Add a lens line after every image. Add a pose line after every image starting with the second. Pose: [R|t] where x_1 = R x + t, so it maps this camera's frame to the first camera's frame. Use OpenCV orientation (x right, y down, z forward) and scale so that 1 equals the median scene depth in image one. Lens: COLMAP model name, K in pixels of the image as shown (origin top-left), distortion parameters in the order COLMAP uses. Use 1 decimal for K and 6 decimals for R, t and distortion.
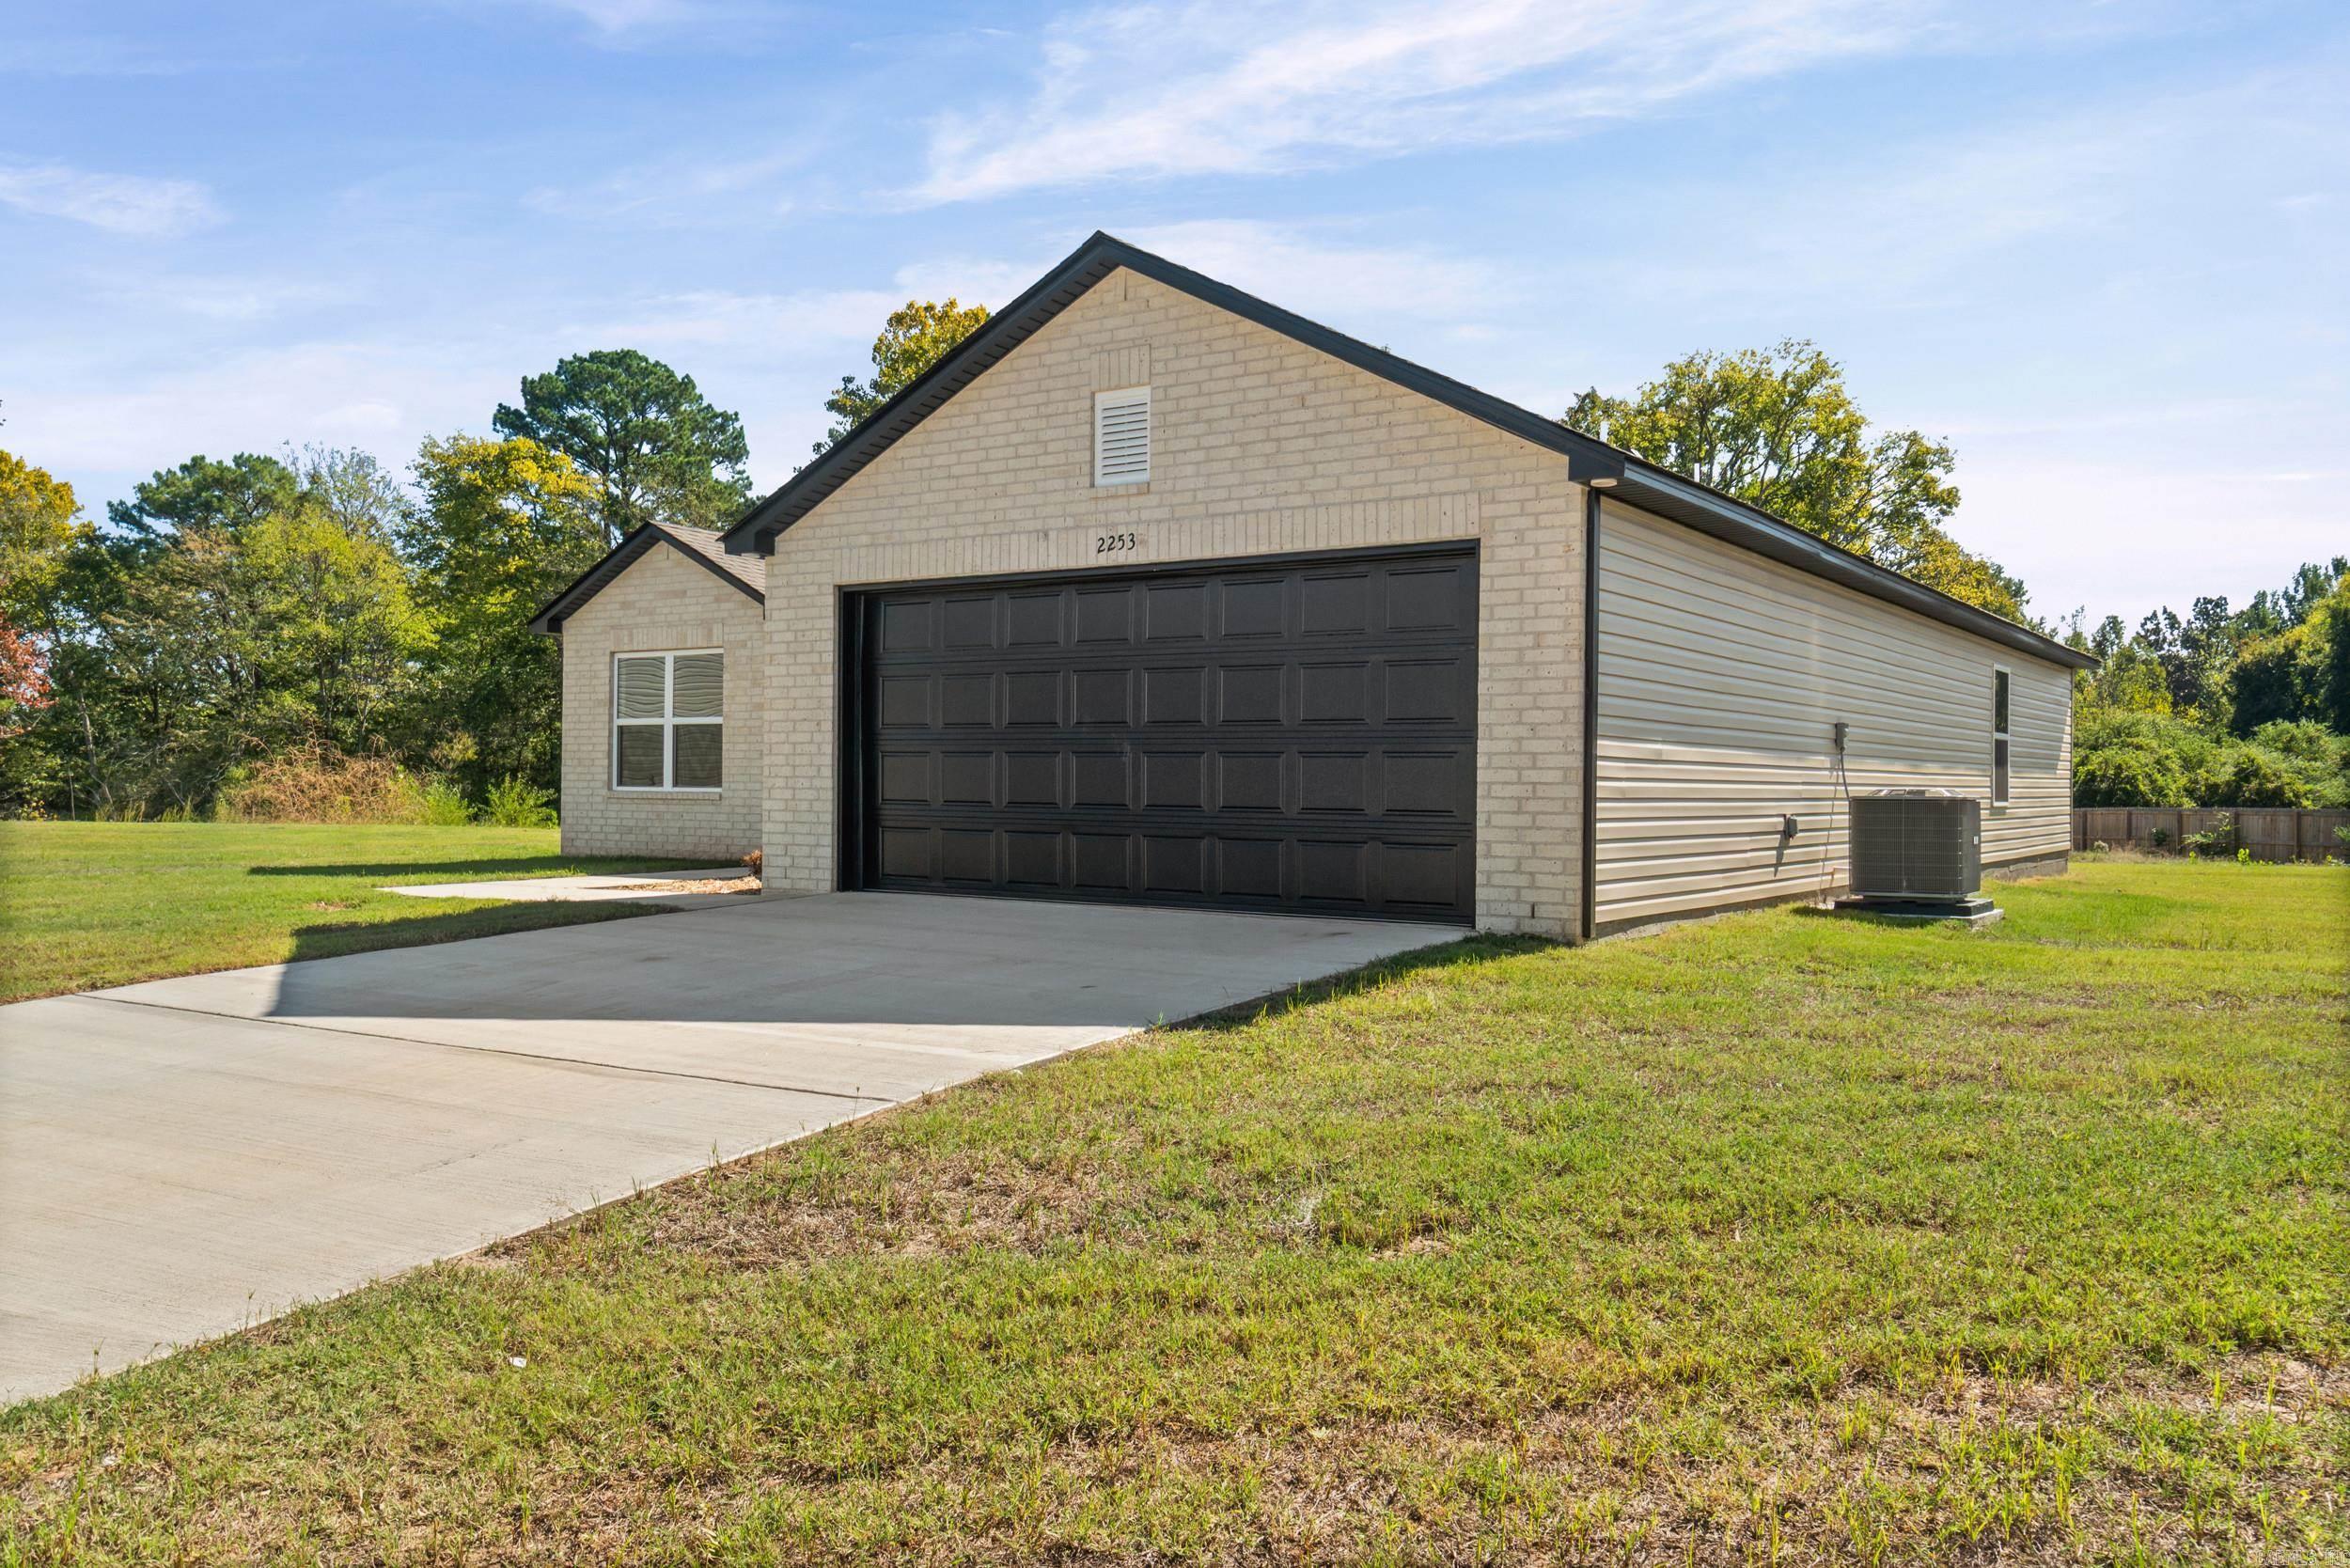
lens RADIAL K [[1828.9, 0, 1171.5], [0, 1828.9, 784.2], [0, 0, 1]] dist [-0.000638, -0.001732]
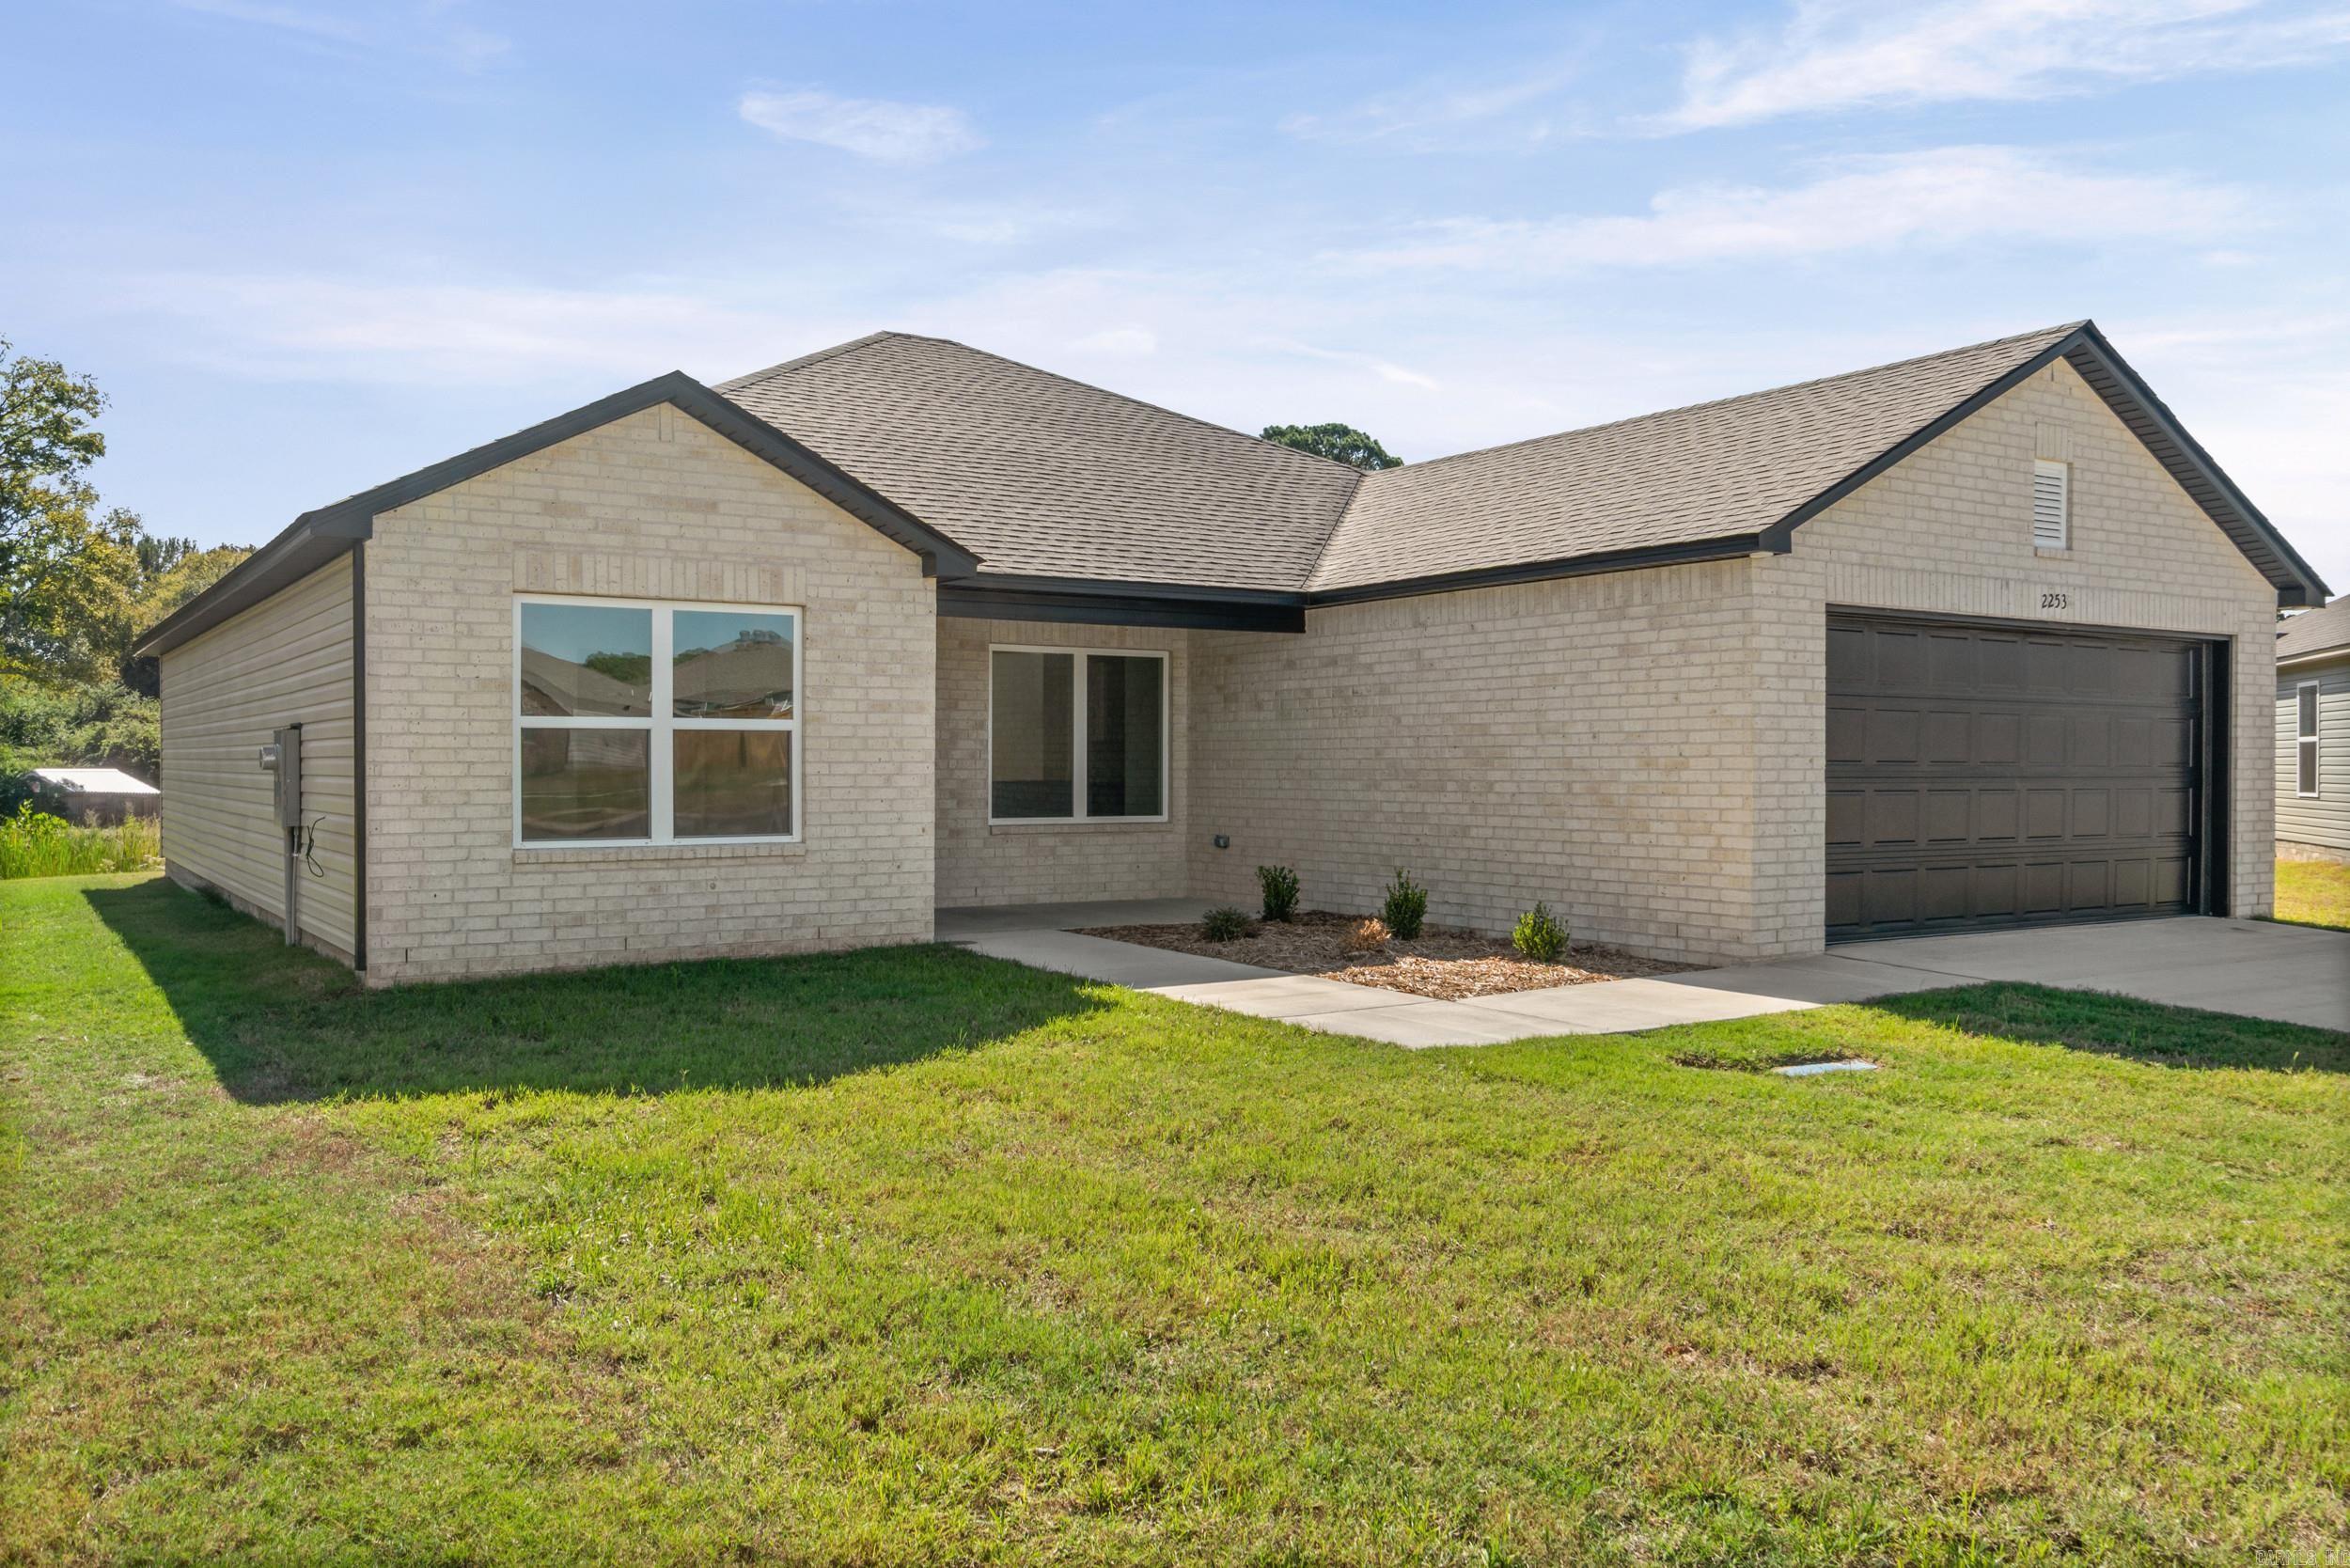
lens RADIAL K [[1828.9, 0, 1171.7], [0, 1828.9, 779.6], [0, 0, 1]] dist [-0.000638, -0.001732]
pose [[0.387549, -0.016434, 0.921703, -1.095791], [0.002342, 0.999855, 0.016842, -0.038635], [-0.921846, -0.004368, 0.387532, 0.929610]]
